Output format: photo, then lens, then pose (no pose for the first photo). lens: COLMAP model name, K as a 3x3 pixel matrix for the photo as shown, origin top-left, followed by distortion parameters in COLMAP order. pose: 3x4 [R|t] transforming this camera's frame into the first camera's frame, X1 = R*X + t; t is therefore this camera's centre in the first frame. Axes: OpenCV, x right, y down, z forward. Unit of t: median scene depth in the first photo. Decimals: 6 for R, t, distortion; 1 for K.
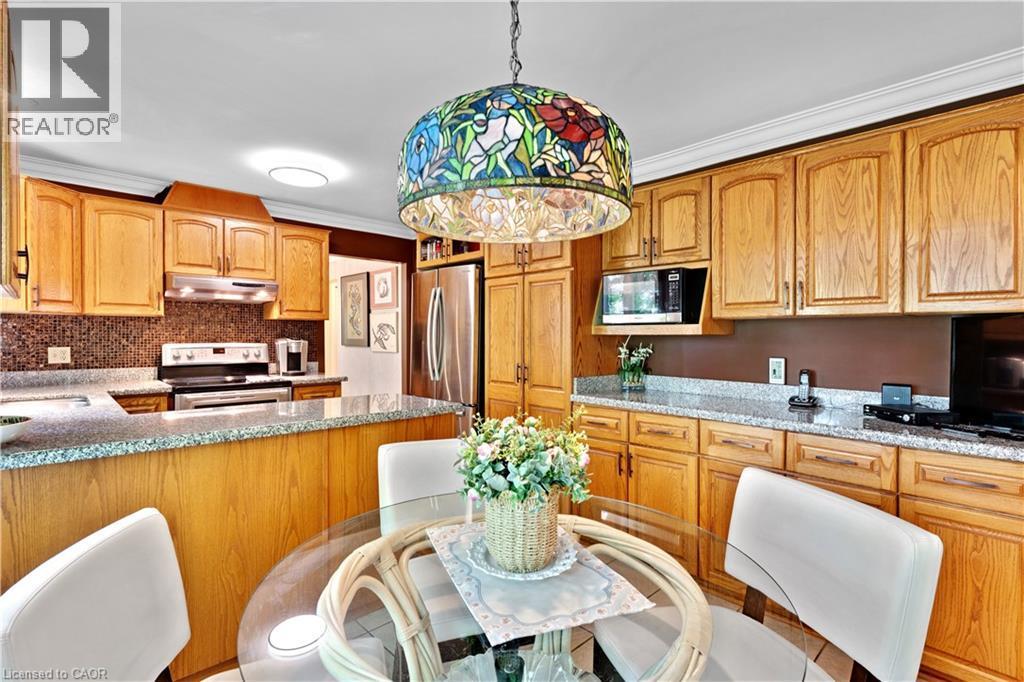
lens RADIAL K [[484.7, 0, 511.7], [0, 484.7, 337.6], [0, 0, 1]] dist [0.002015, 0.000223]
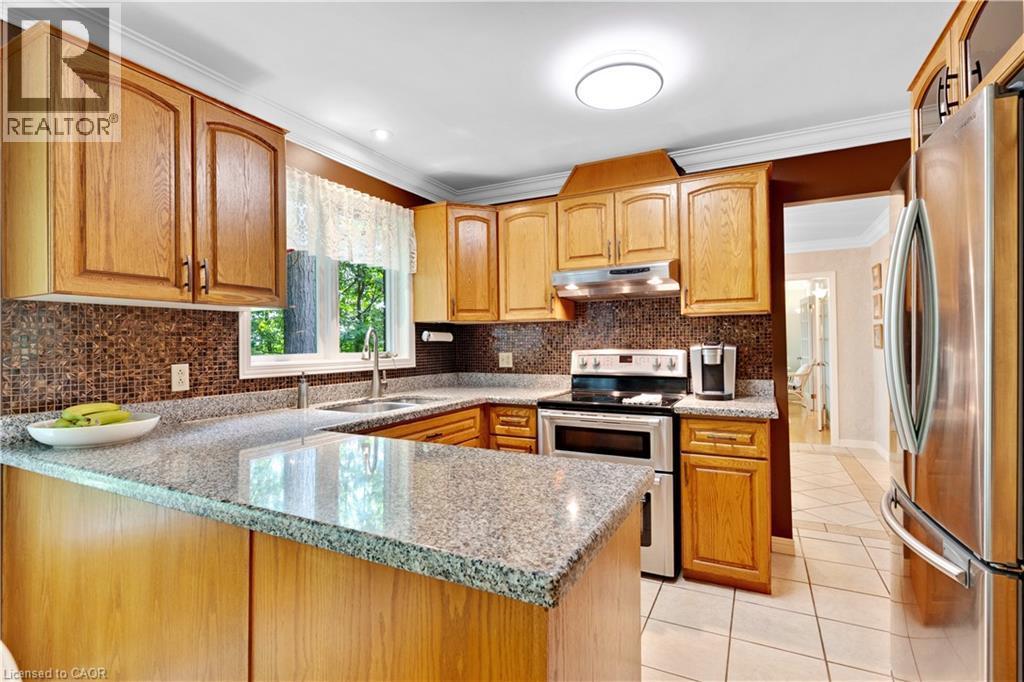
lens RADIAL K [[484.7, 0, 511.7], [0, 484.7, 337.6], [0, 0, 1]] dist [0.002015, 0.000223]
pose [[0.330946, -0.021109, -0.943413, 0.092781], [0.005692, 0.999776, -0.020374, 0.007353], [0.943632, 0.001373, 0.330993, 0.574936]]
